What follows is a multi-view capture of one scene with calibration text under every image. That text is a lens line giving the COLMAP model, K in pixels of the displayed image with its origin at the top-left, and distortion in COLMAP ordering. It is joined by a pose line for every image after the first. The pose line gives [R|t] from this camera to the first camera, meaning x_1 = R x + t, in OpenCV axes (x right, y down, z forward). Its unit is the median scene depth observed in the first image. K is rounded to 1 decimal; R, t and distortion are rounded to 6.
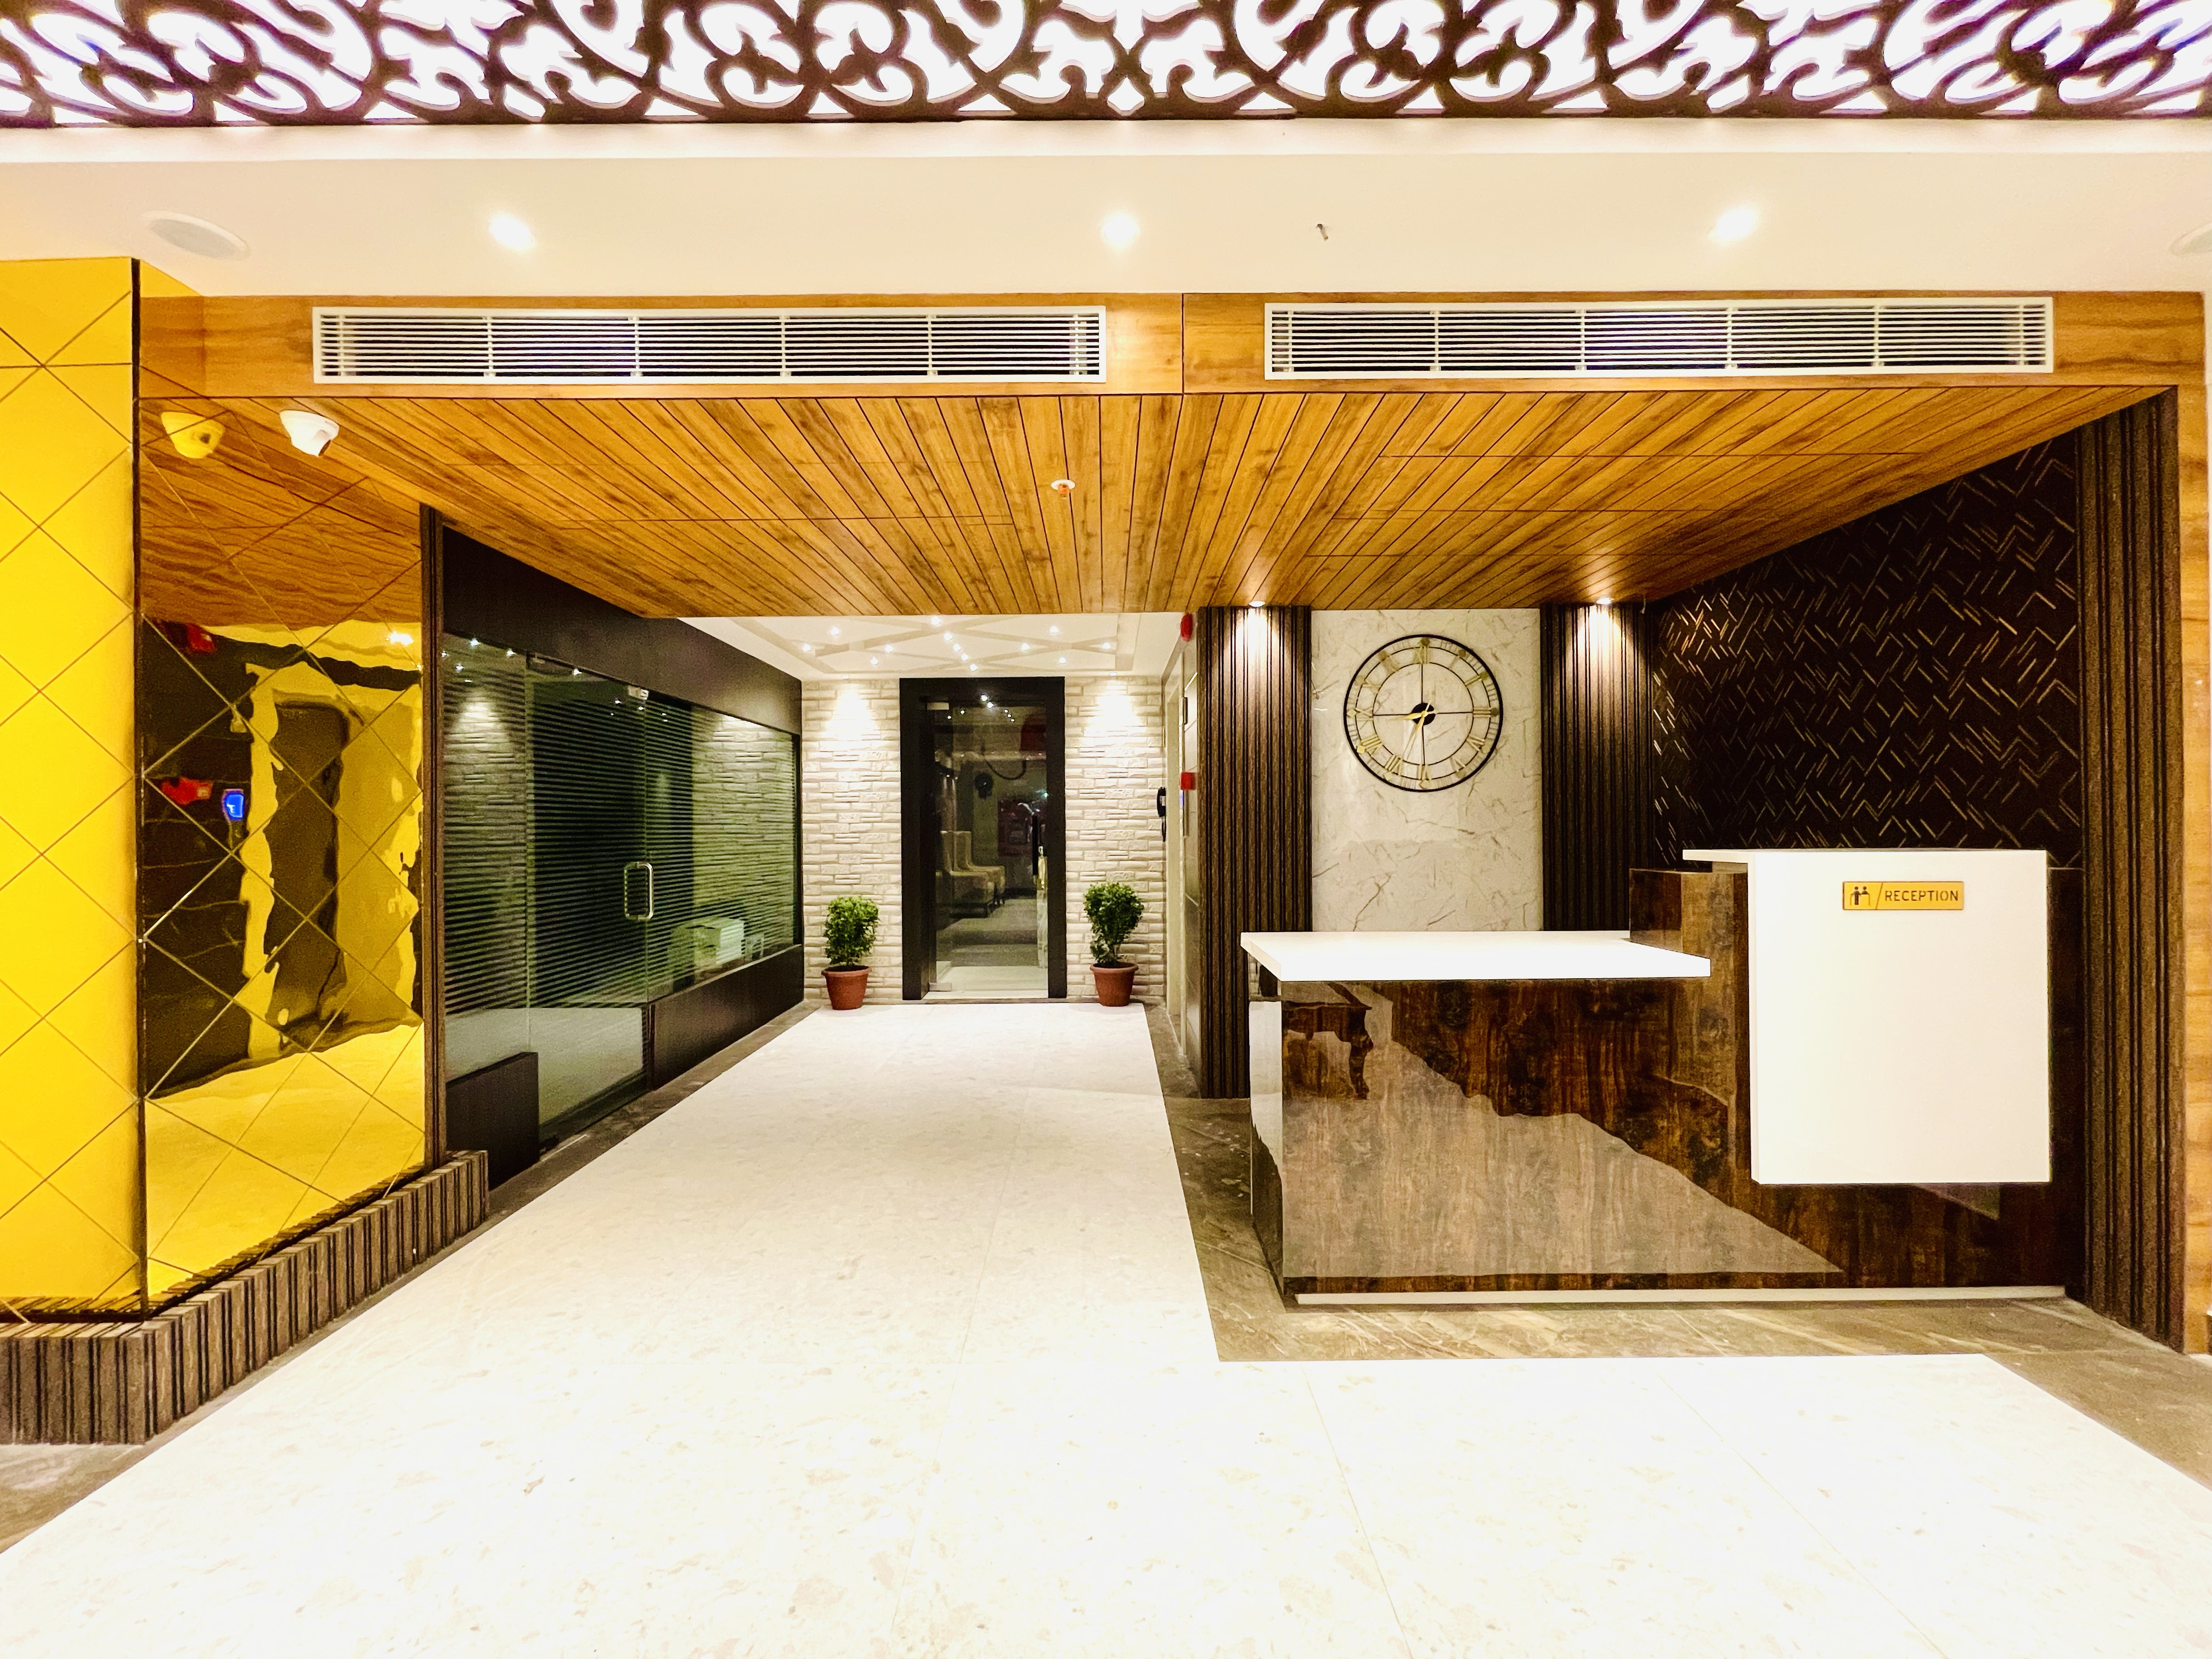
lens RADIAL K [[891.2, 0, 1093.4], [0, 891.2, 827.8], [0, 0, 1]] dist [-0.003140, 0.000068]
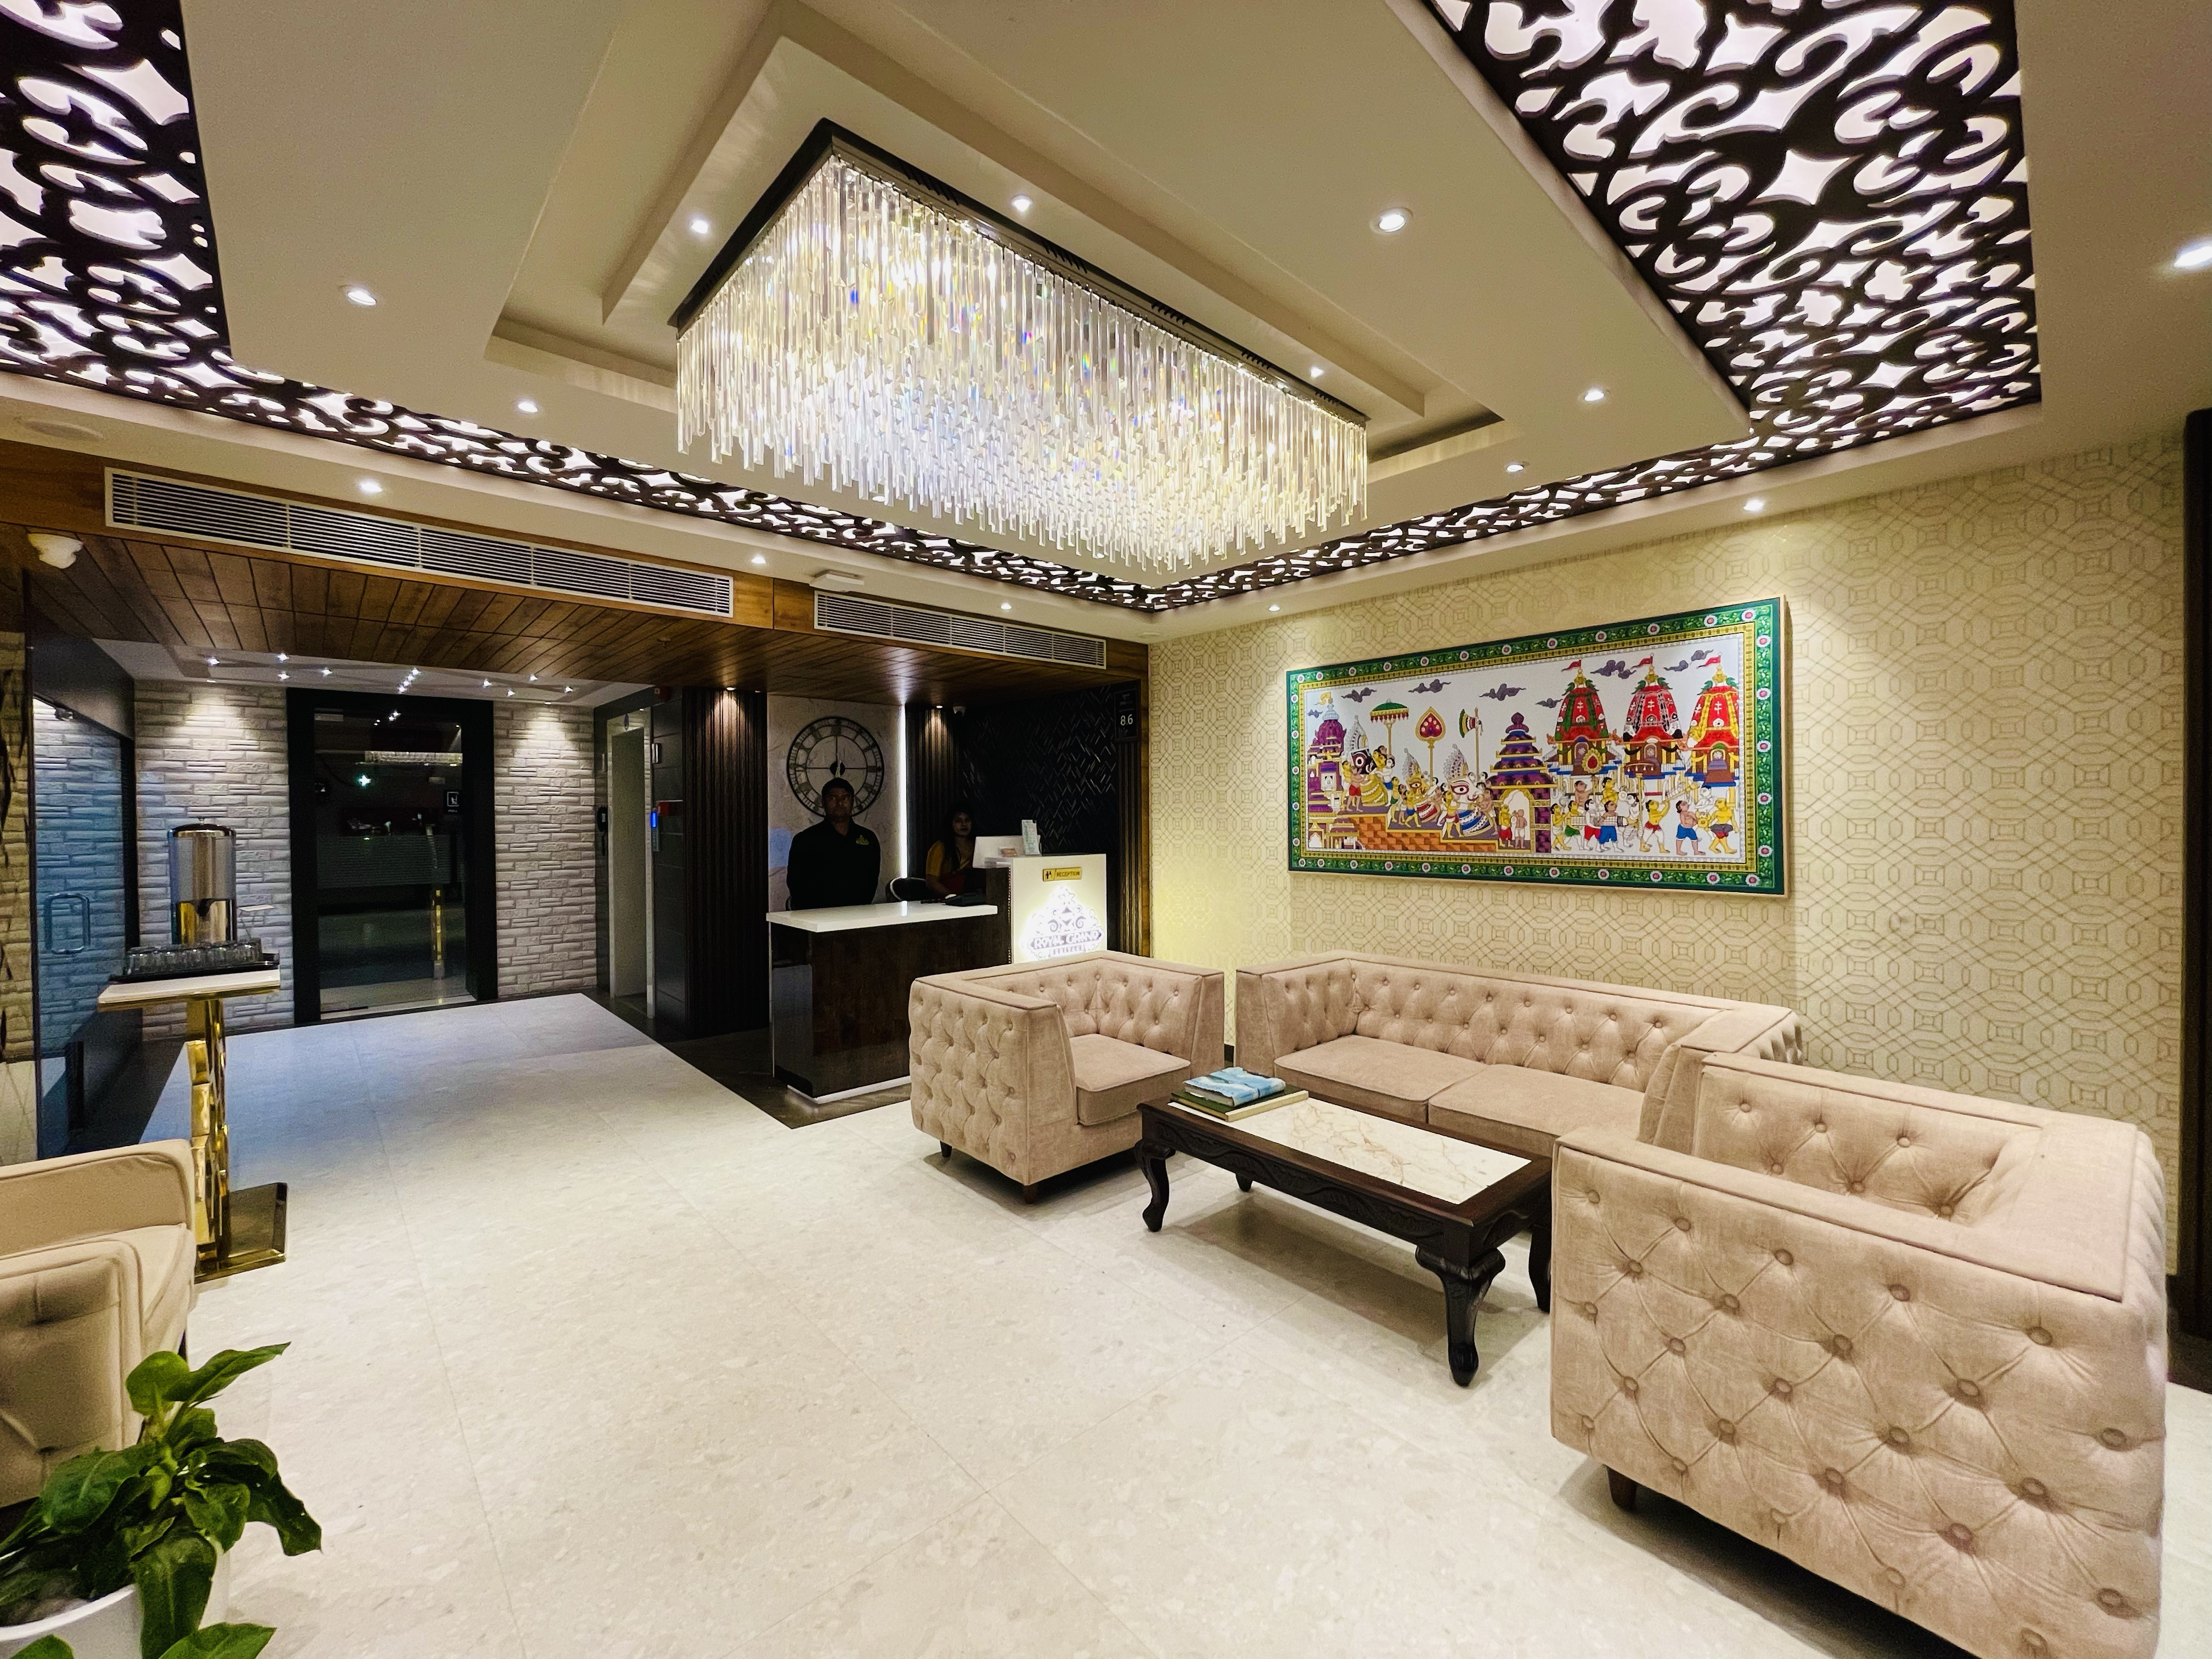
lens RADIAL K [[891.2, 0, 1095.0], [0, 891.2, 825.1], [0, 0, 1]] dist [-0.003140, 0.000068]
pose [[0.740713, -0.004402, 0.671807, -0.332841], [0.001451, 0.999987, 0.004953, -0.036977], [-0.671820, -0.002694, 0.740710, -0.437437]]
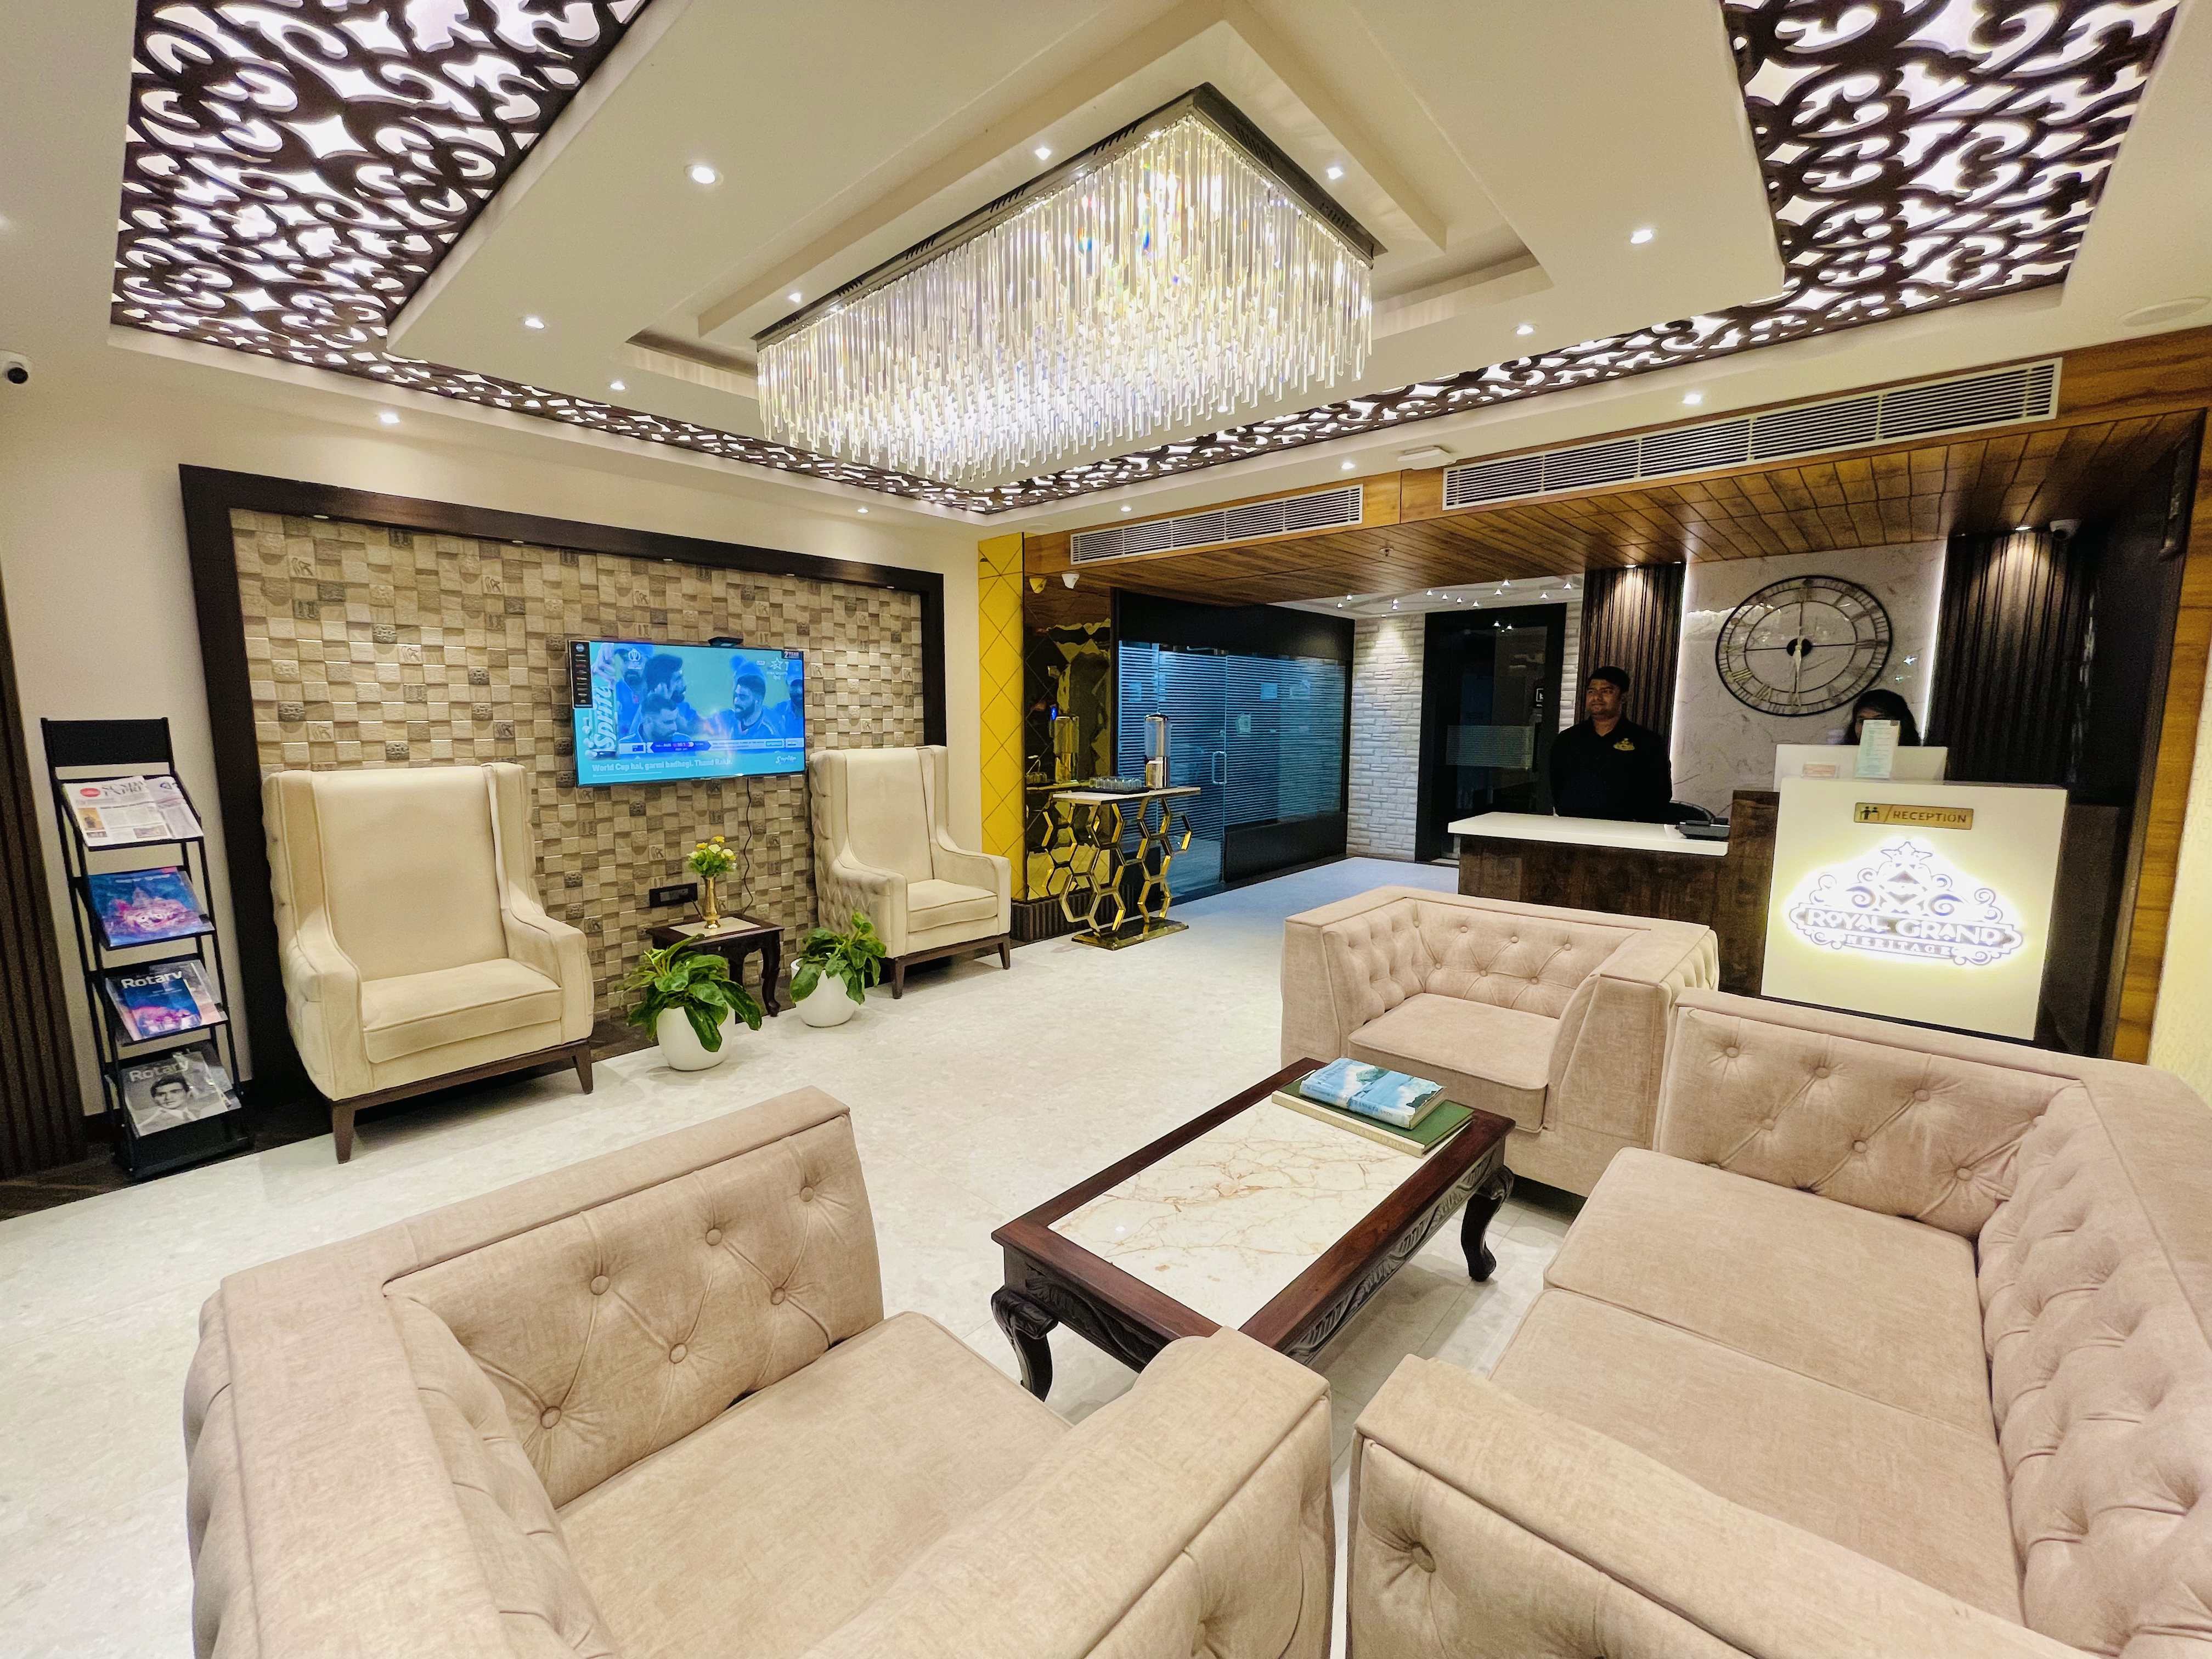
lens RADIAL K [[891.2, 0, 1104.7], [0, 891.2, 807.9], [0, 0, 1]] dist [-0.003140, 0.000068]
pose [[0.752889, 0.080348, -0.653224, 0.460129], [-0.010989, 0.993916, 0.109589, -0.038719], [0.658055, -0.075330, 0.749192, -0.452339]]
